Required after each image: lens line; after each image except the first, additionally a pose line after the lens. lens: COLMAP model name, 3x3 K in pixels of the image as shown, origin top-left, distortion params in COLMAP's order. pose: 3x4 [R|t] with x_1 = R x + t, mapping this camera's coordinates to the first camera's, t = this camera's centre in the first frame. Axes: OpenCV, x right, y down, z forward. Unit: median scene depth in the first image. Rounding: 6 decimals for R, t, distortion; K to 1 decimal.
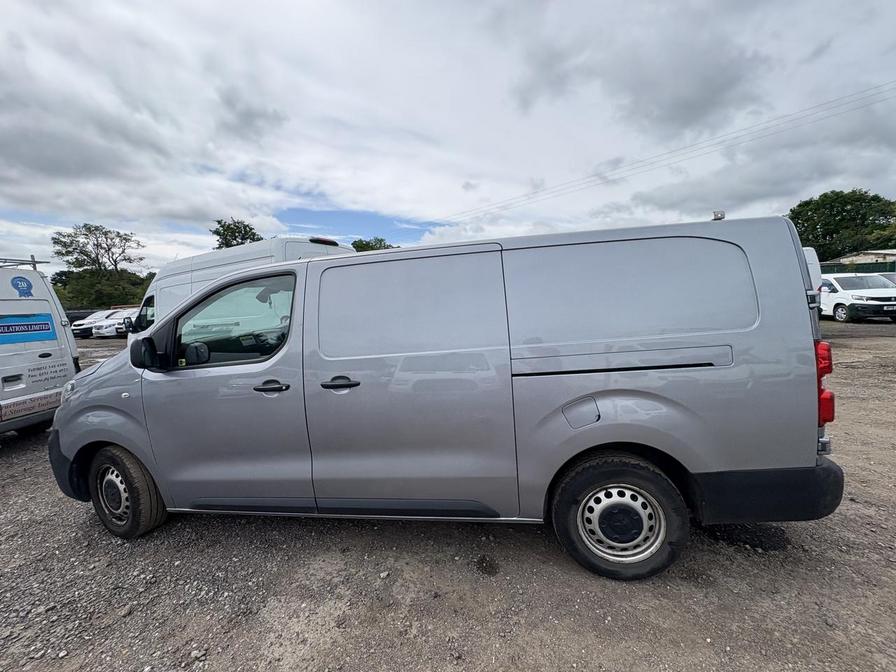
lens RADIAL K [[357.9, 0, 445.8], [0, 357.9, 331.0], [0, 0, 1]] dist [-0.000990, -0.000306]
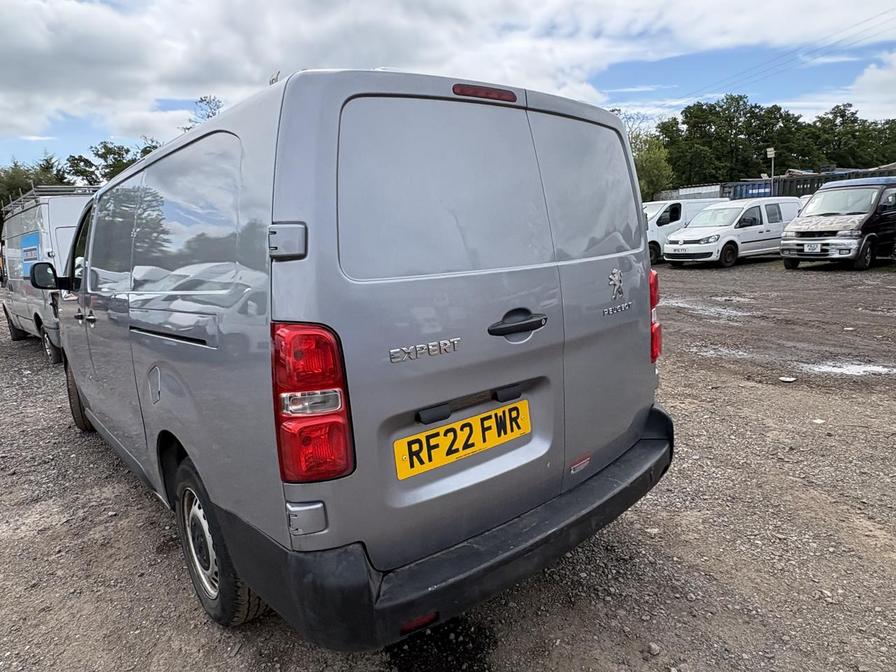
lens RADIAL K [[544.9, 0, 442.3], [0, 544.9, 334.5], [0, 0, 1]] dist [-0.004732, 0.001986]
pose [[0.781683, 0.120389, -0.611947, 0.072958], [-0.034022, 0.987963, 0.150904, -0.003524], [0.622748, -0.097139, 0.776369, 0.023208]]
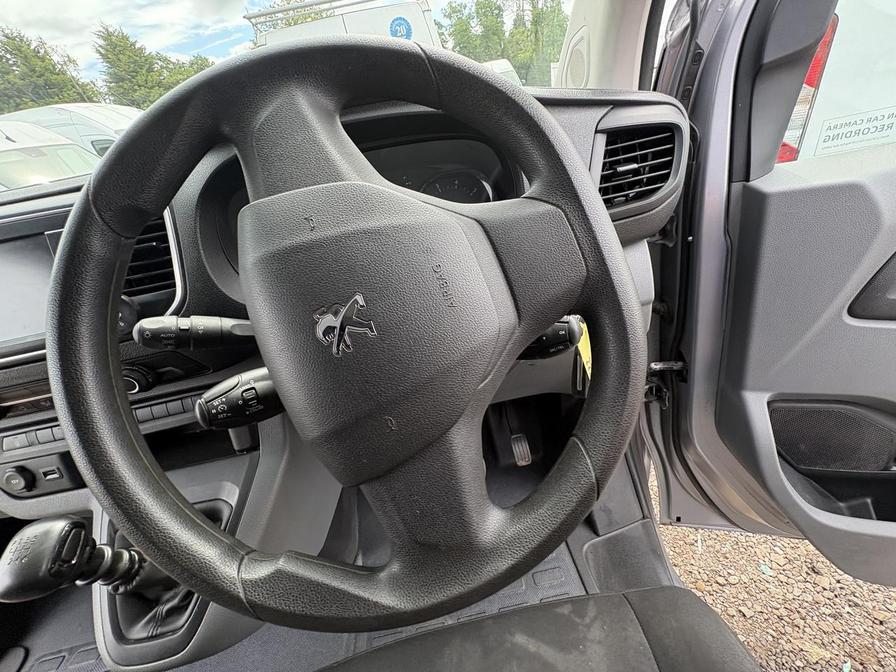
lens RADIAL K [[357.9, 0, 451.5], [0, 357.9, 340.2], [0, 0, 1]] dist [-0.000990, -0.000306]
pose [[0.326899, 0.515286, -0.792223, -0.027589], [0.079885, 0.820212, 0.566454, -0.001778], [0.941677, -0.248460, 0.226963, 0.090542]]
